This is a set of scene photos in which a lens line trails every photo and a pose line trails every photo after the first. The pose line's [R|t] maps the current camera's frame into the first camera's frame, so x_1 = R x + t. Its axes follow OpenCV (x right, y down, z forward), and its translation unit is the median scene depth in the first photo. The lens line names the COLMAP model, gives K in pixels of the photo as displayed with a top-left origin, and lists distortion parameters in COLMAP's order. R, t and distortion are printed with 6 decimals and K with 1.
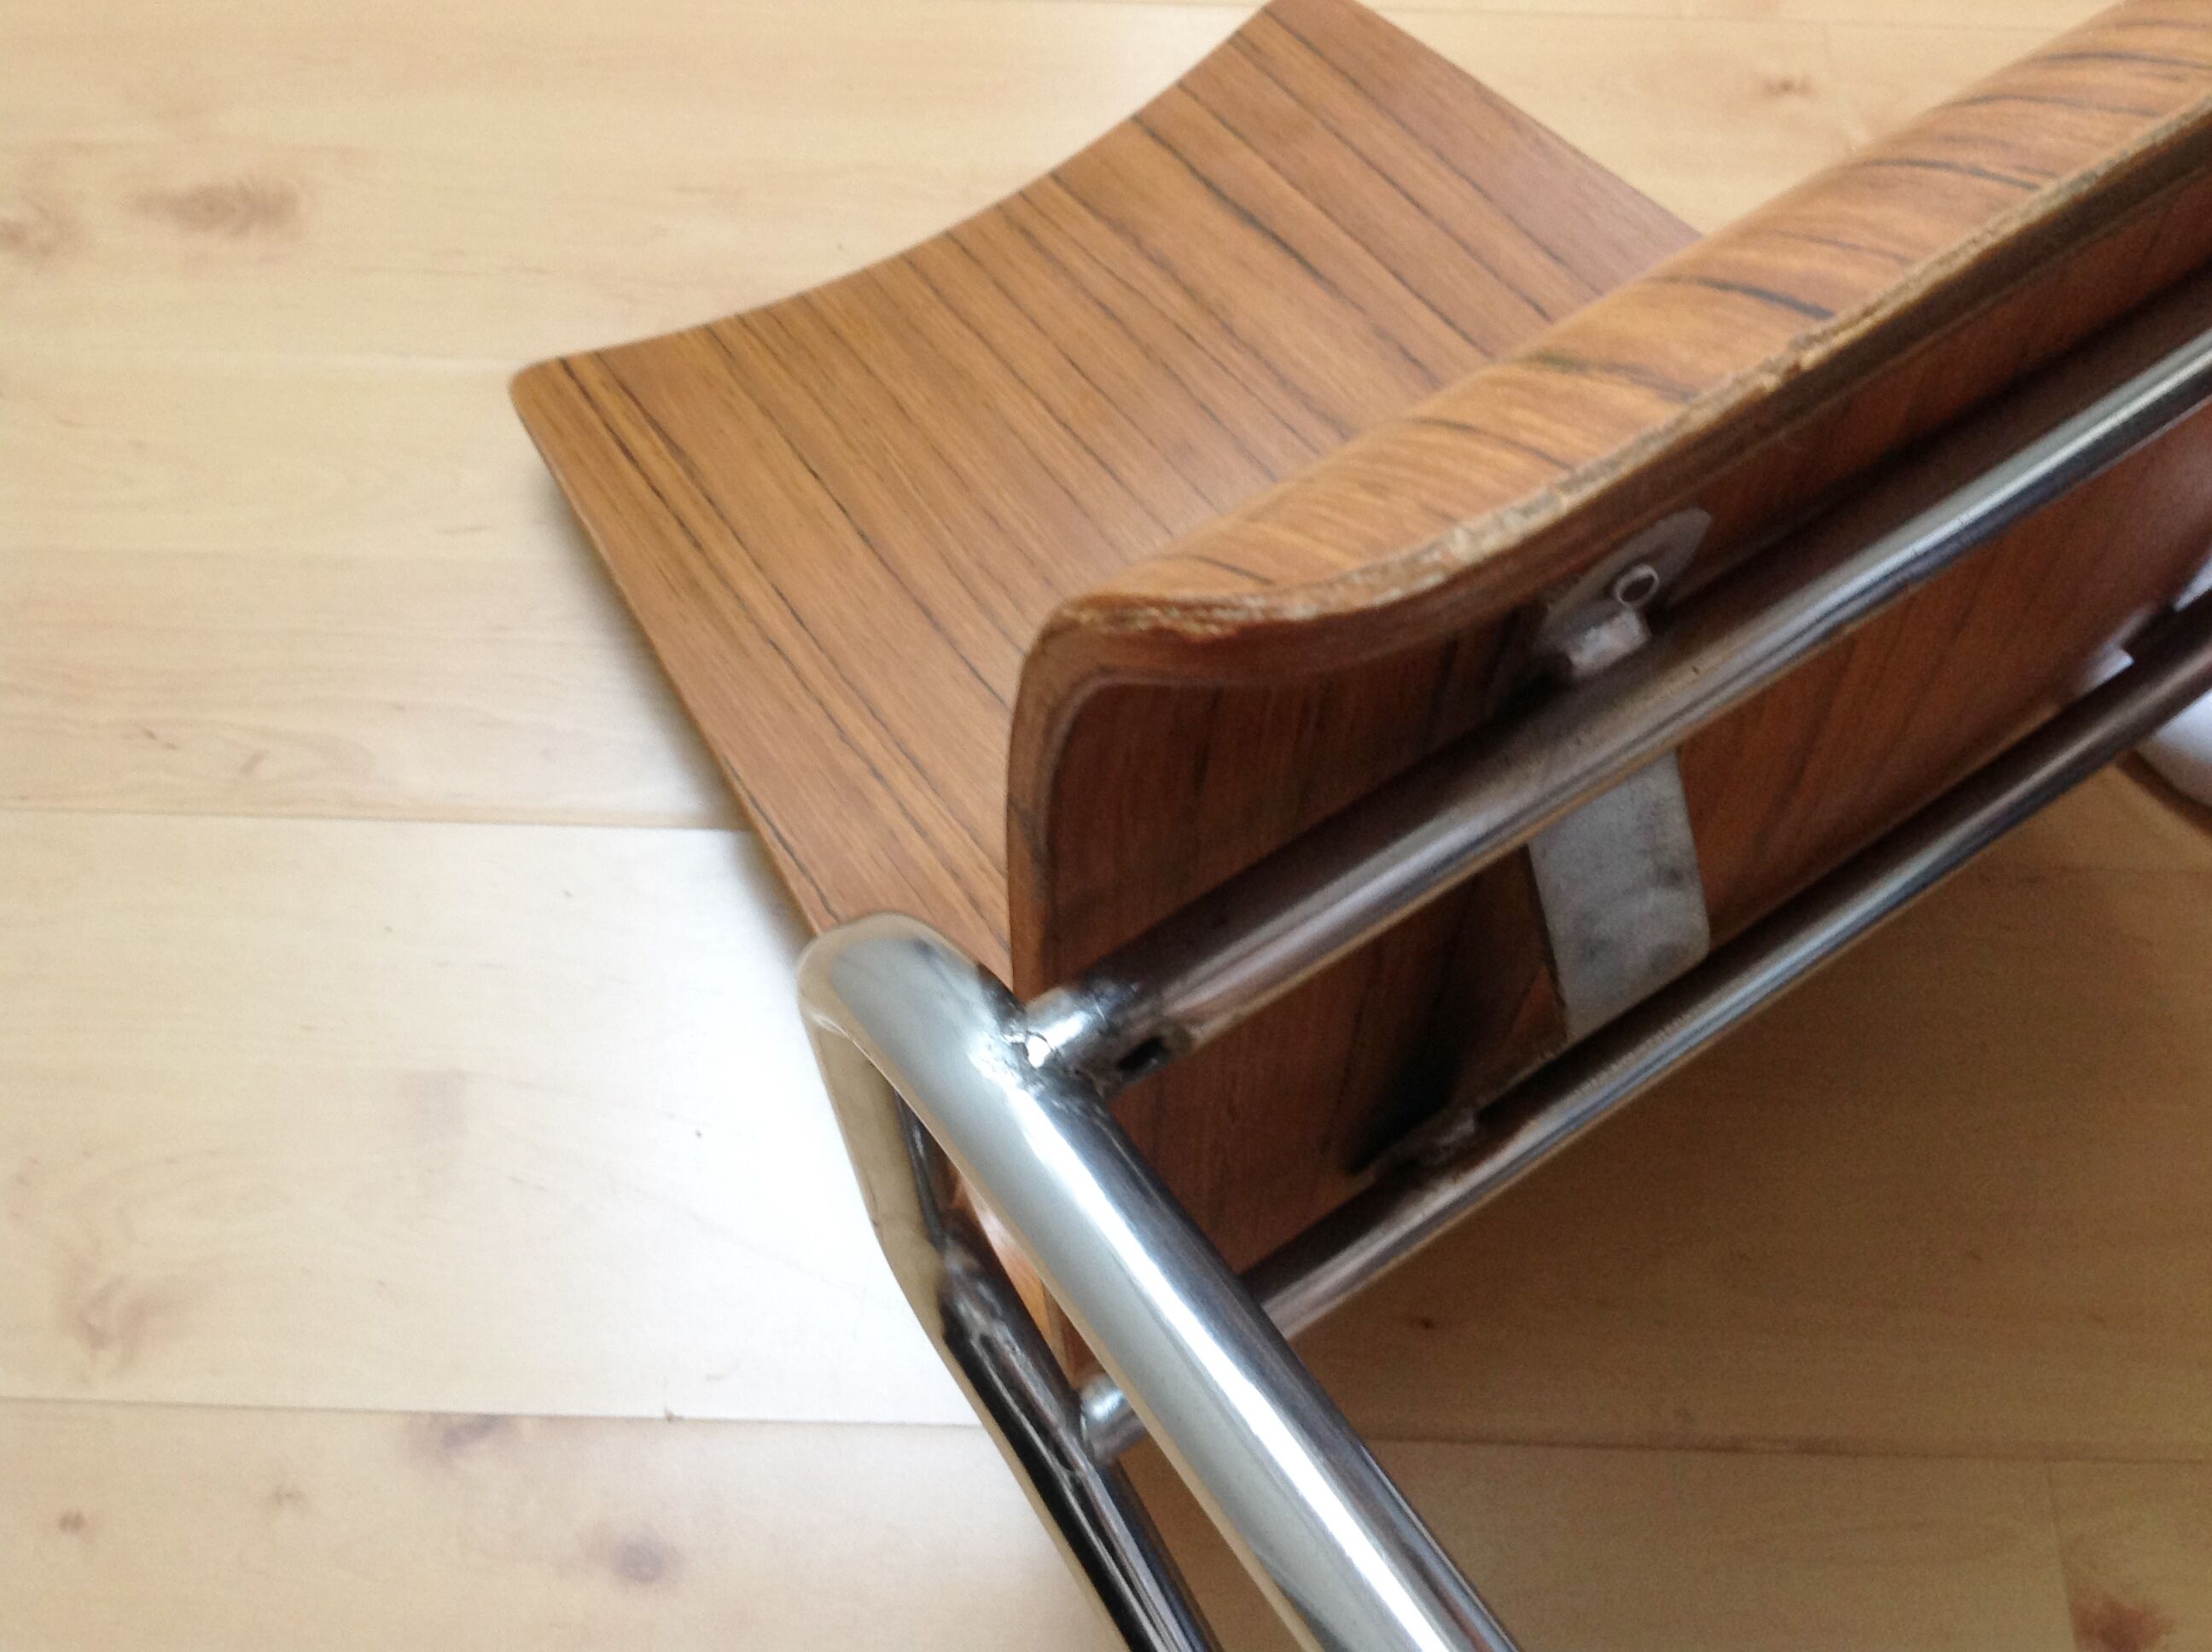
lens RADIAL K [[2137.3, 0, 1138.8], [0, 2137.3, 866.3], [0, 0, 1]] dist [0.145162, -0.338118]
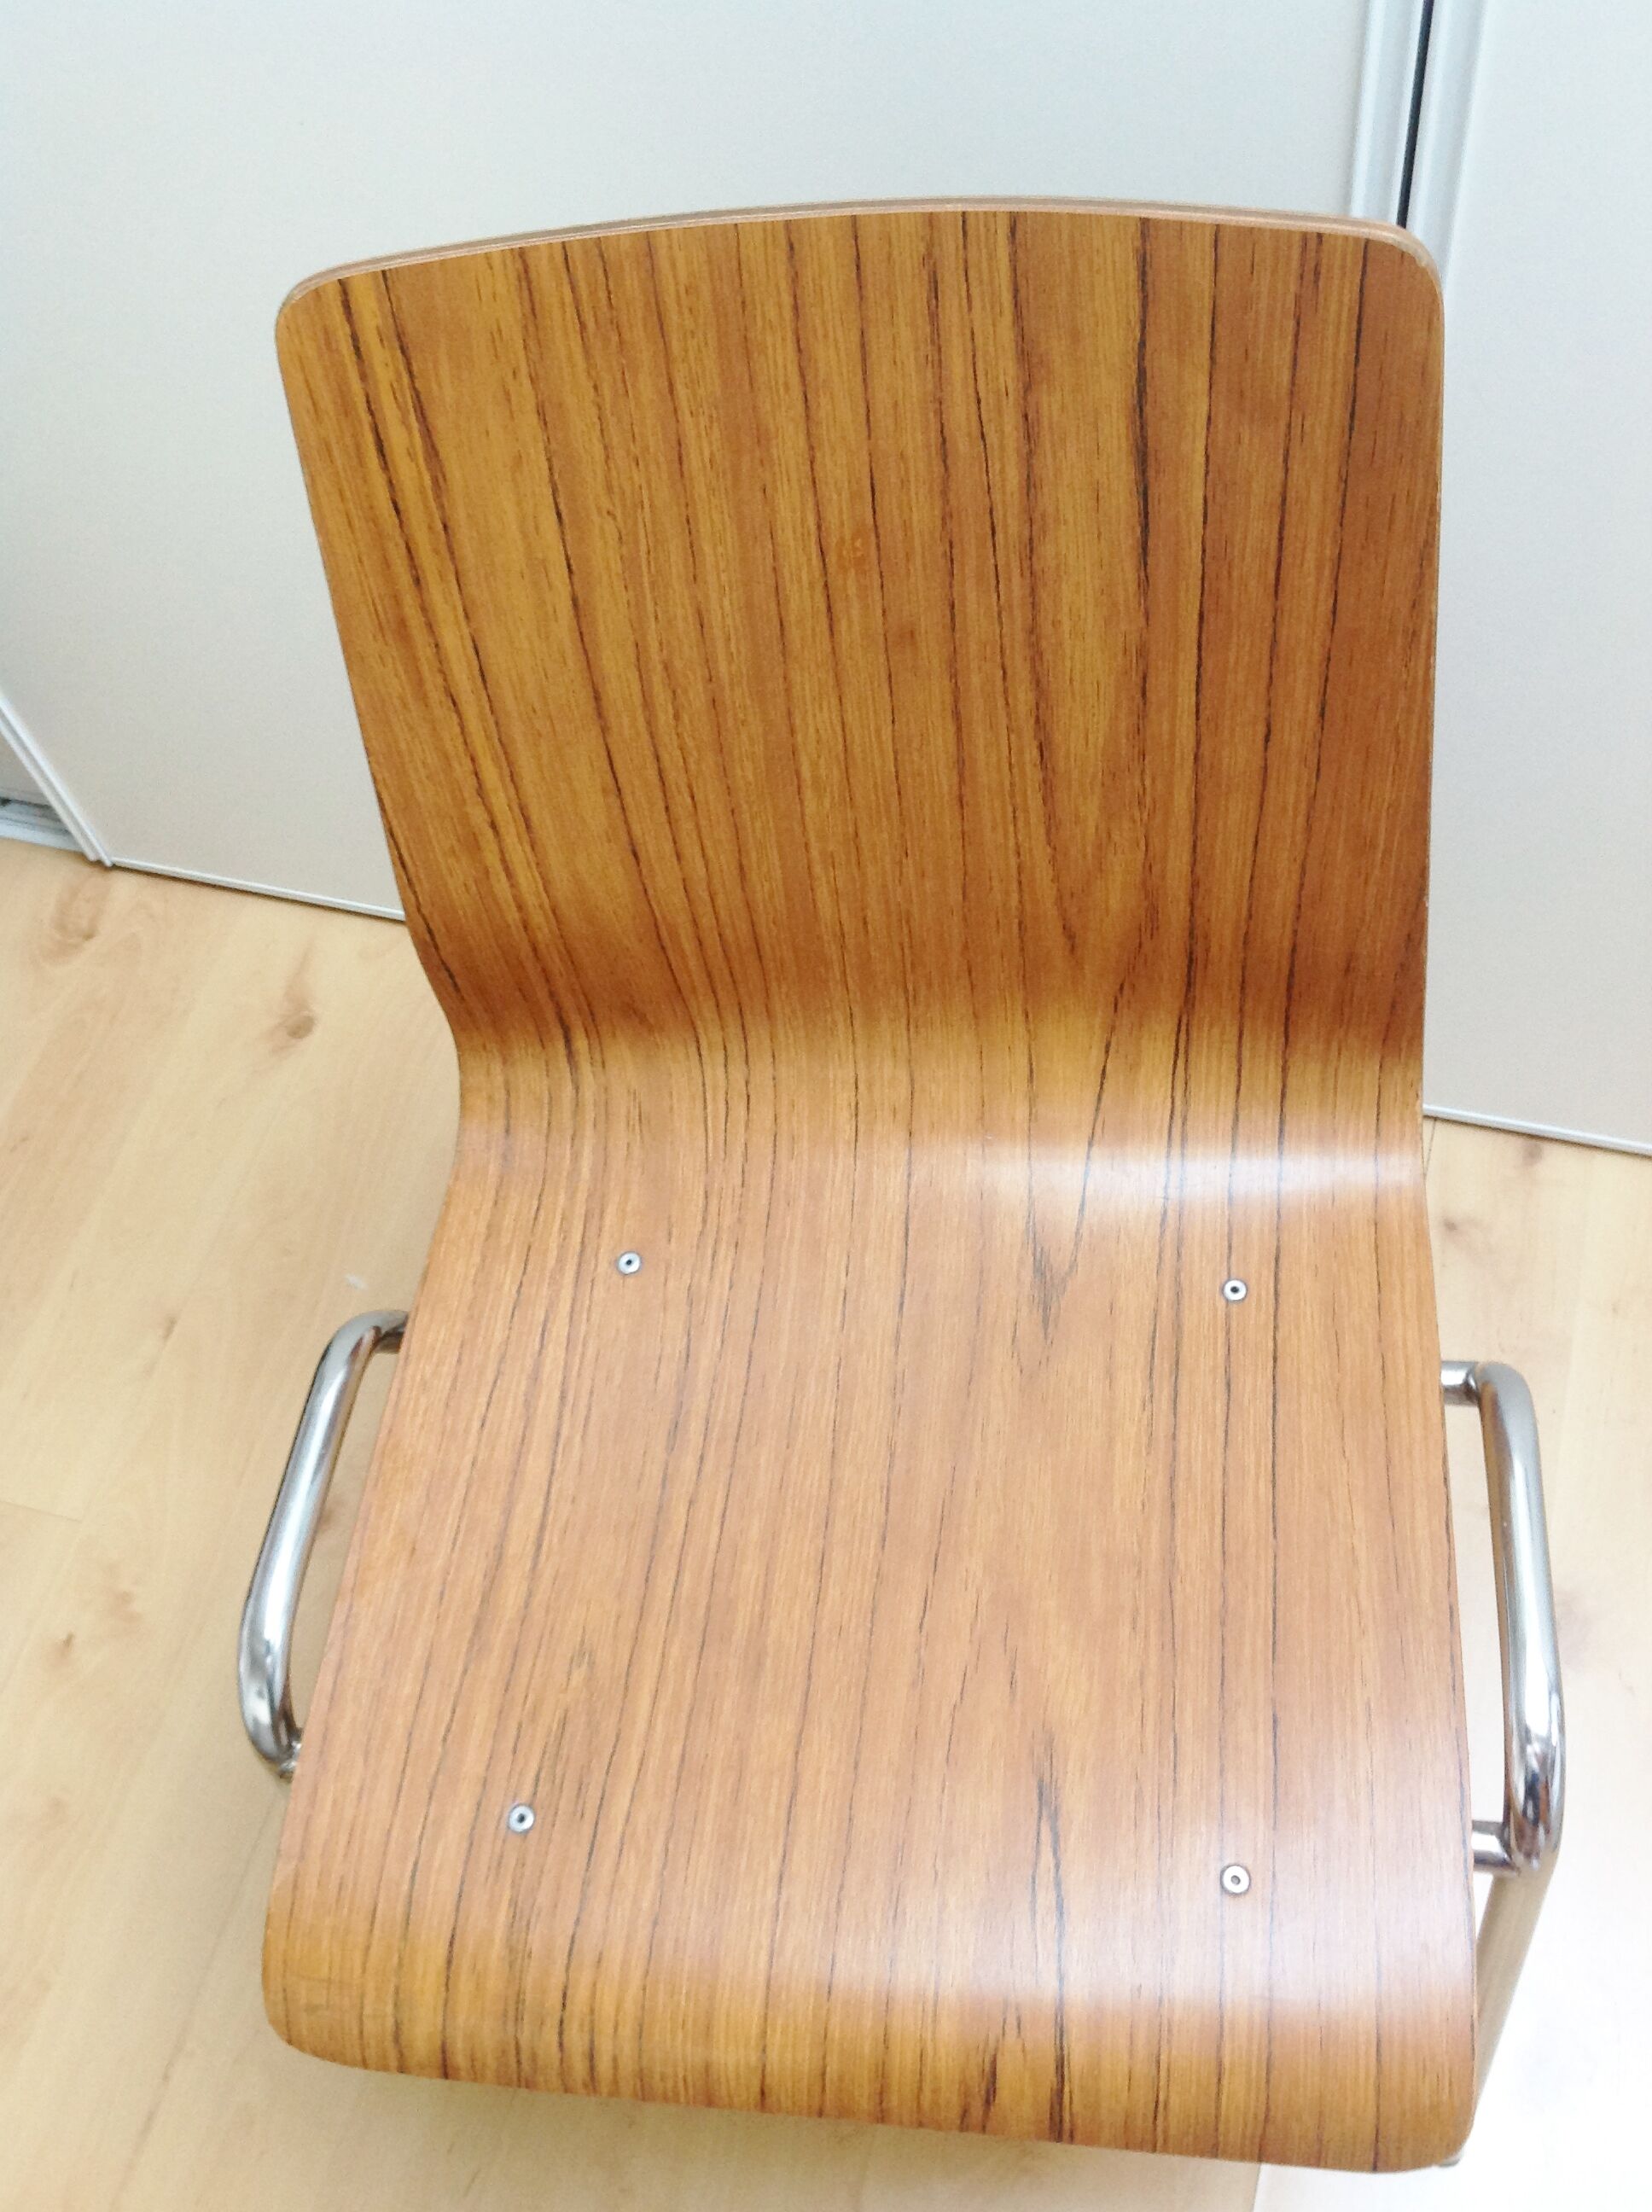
lens RADIAL K [[2077.1, 0, 835.0], [0, 2077.1, 1108.0], [0, 0, 1]] dist [0.145296, -0.326204]
pose [[0.873046, 0.352487, 0.336961, -0.258740], [-0.370363, 0.029807, 0.928409, -1.074069], [0.317209, -0.935342, 0.156571, 0.607735]]
